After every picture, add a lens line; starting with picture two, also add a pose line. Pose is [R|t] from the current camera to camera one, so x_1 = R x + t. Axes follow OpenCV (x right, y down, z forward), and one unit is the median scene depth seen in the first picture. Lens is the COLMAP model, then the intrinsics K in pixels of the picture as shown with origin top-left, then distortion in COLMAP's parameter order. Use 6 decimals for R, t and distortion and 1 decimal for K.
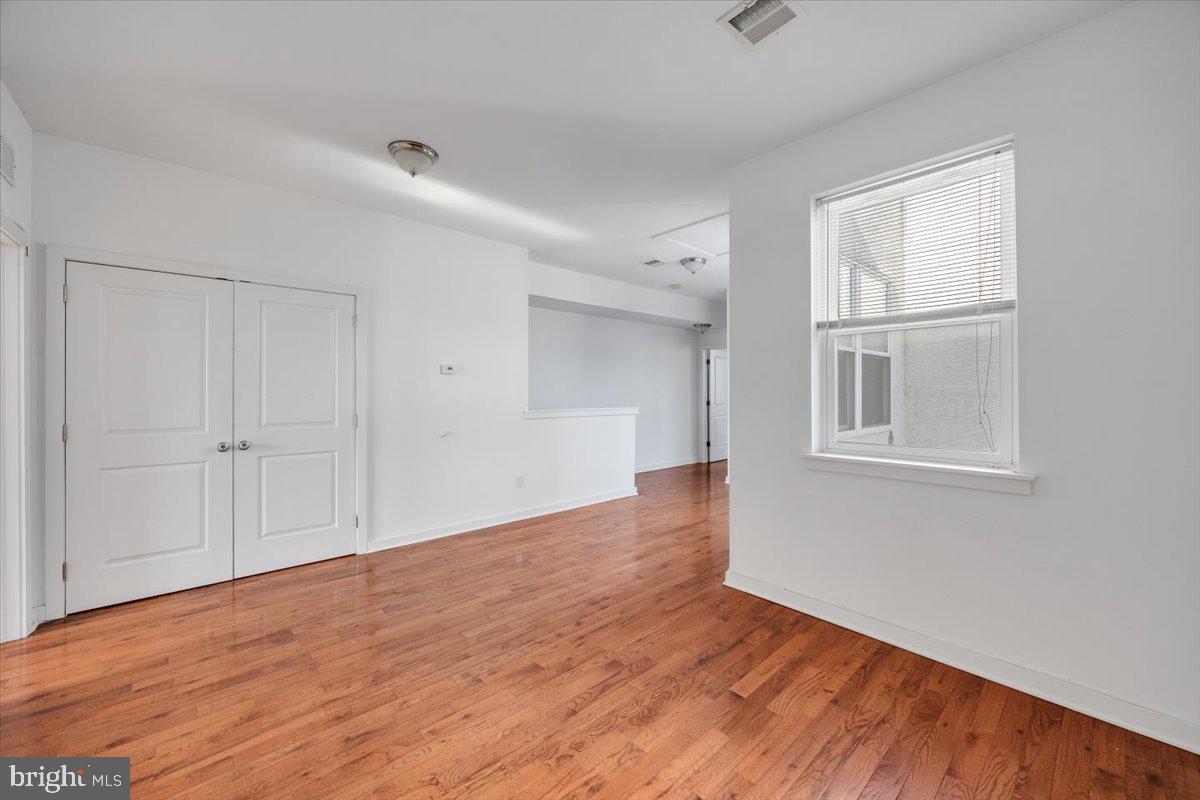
lens RADIAL K [[463.1, 0, 607.6], [0, 463.1, 394.9], [0, 0, 1]] dist [-0.008686, -0.000784]
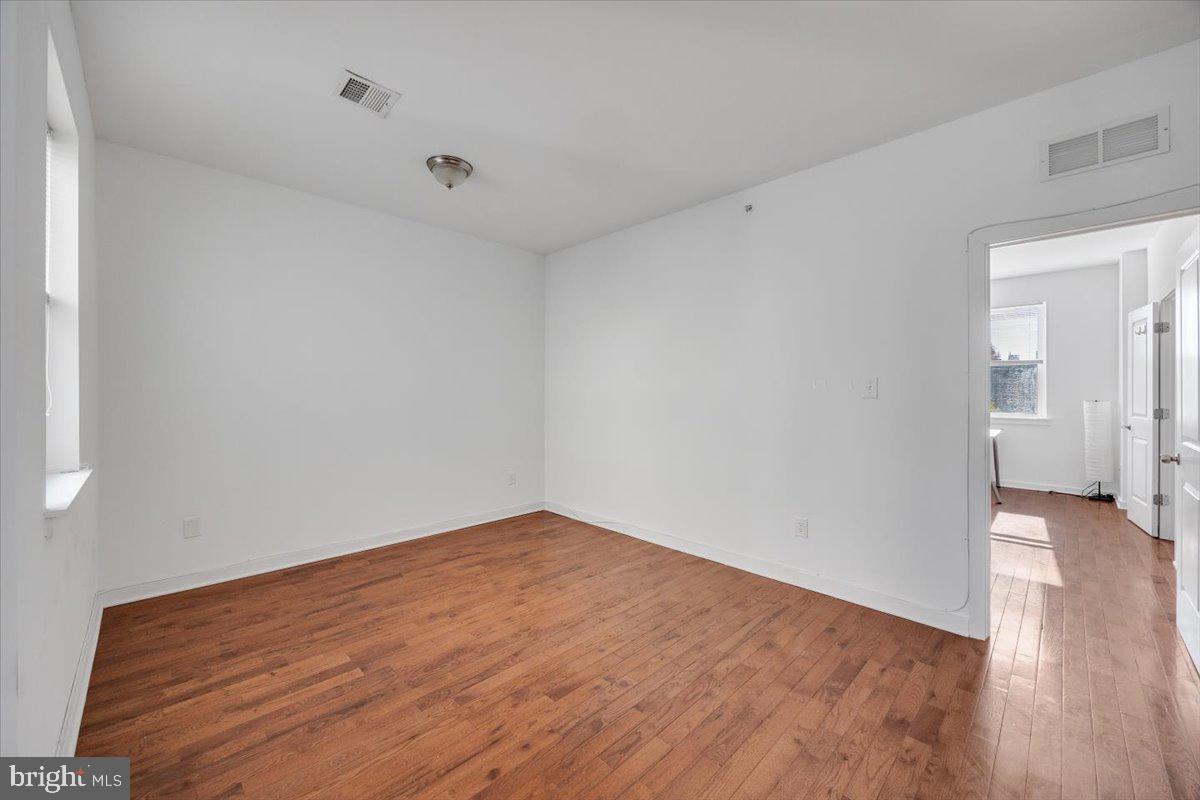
lens RADIAL K [[463.1, 0, 599.2], [0, 463.1, 397.8], [0, 0, 1]] dist [-0.008686, -0.000784]
pose [[-0.999337, 0.002613, -0.036326, -0.218937], [0.001743, 0.999711, 0.023958, -0.015056], [0.036378, 0.023878, -0.999053, 1.928518]]
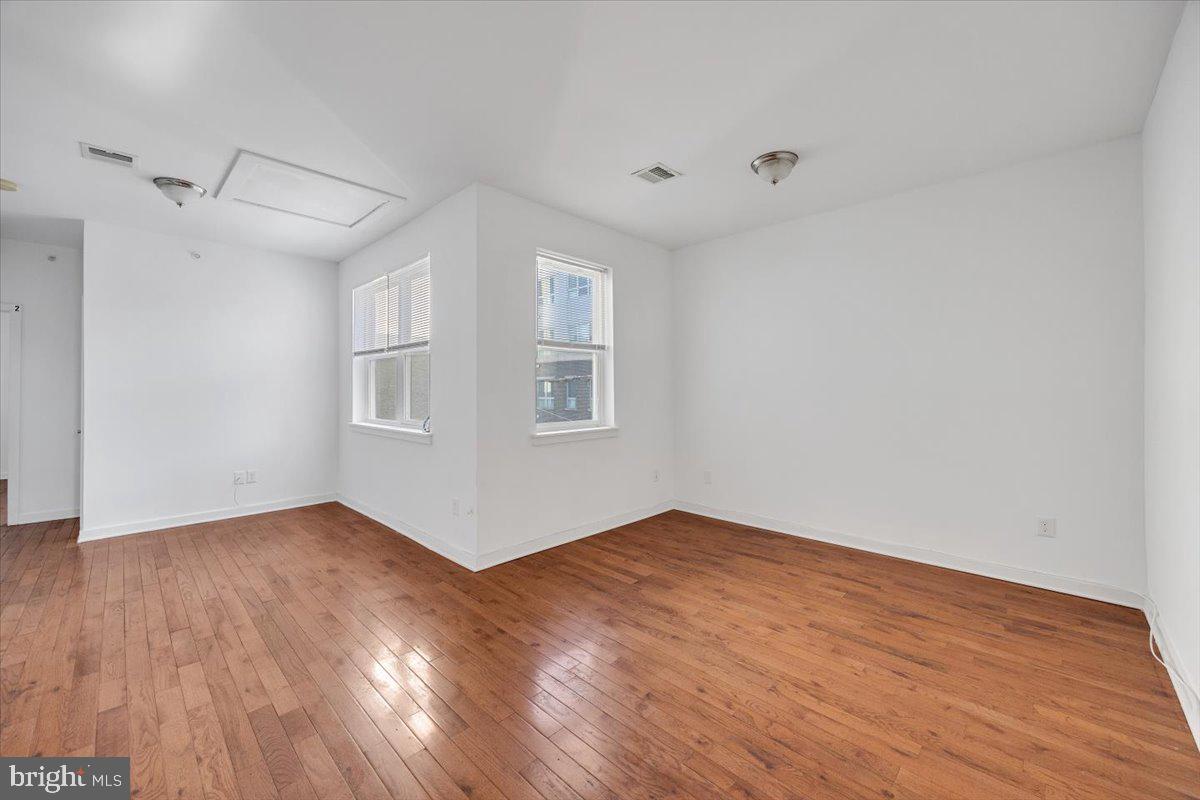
lens RADIAL K [[463.1, 0, 599.5], [0, 463.1, 386.8], [0, 0, 1]] dist [-0.008686, -0.000784]
pose [[-0.056604, 0.004843, 0.998385, -1.180124], [0.011503, 0.999925, -0.004199, -0.006471], [-0.998330, 0.011247, -0.056656, 1.111756]]
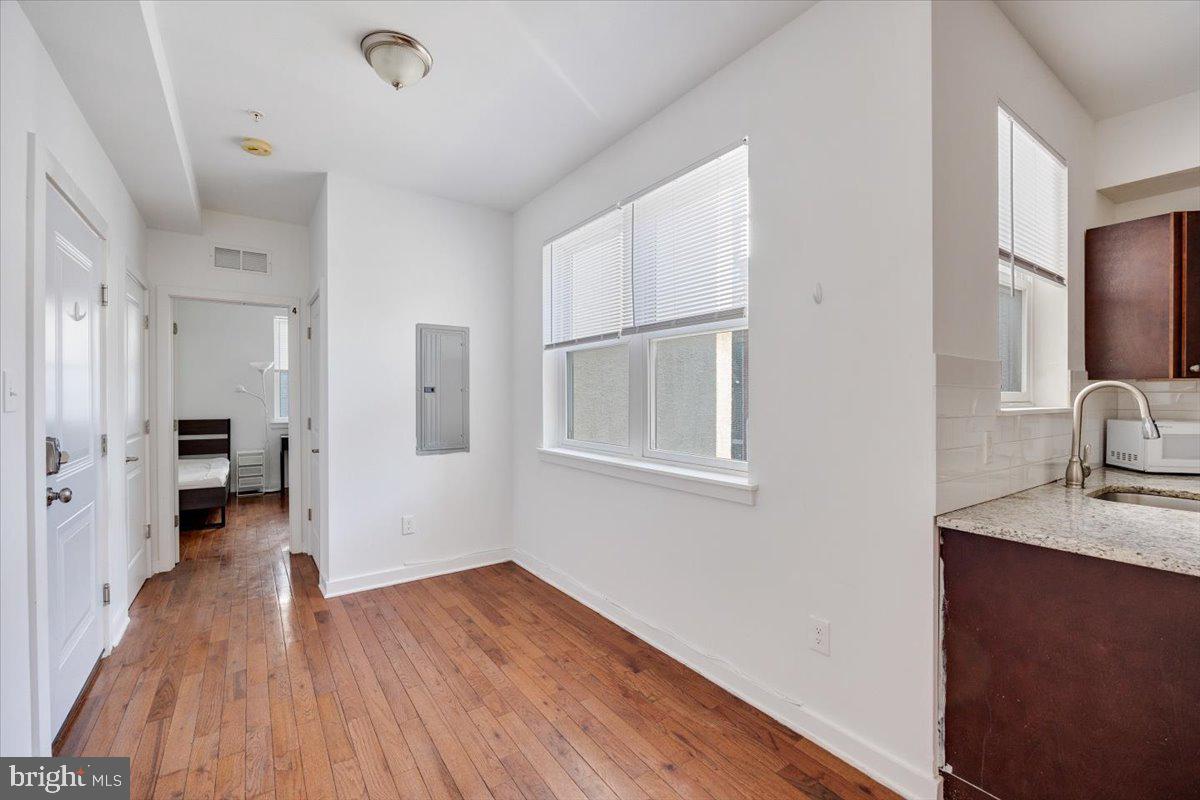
lens RADIAL K [[505.7, 0, 596.3], [0, 505.7, 400.3], [0, 0, 1]] dist [0.000490, -0.000102]
pose [[0.139969, -0.004131, 0.990147, -0.428923], [0.003626, 0.999987, 0.003660, -0.016351], [-0.990149, 0.003078, 0.139982, 1.812593]]
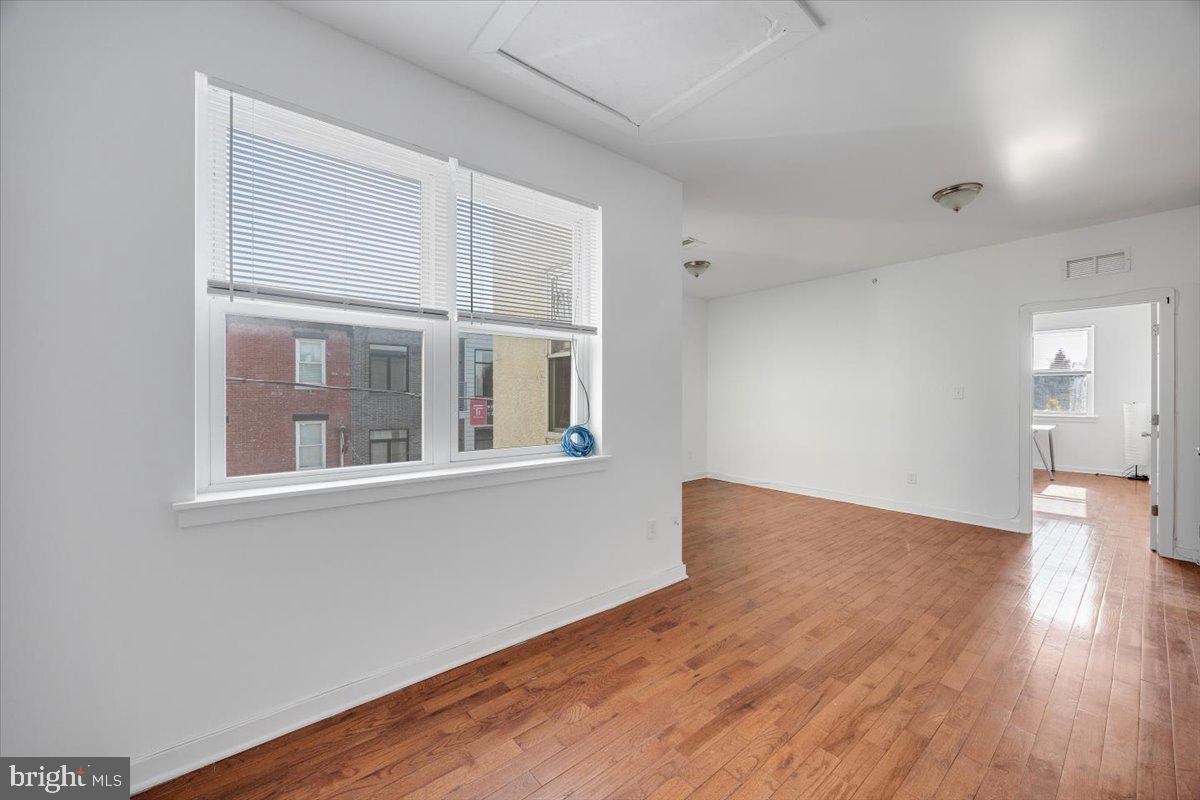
lens RADIAL K [[463.1, 0, 594.4], [0, 463.1, 394.6], [0, 0, 1]] dist [-0.008686, -0.000784]
pose [[-0.998154, 0.000707, 0.060734, 0.574778], [0.001221, 0.999964, 0.008434, -0.024623], [-0.060726, 0.008492, -0.998118, 2.970763]]
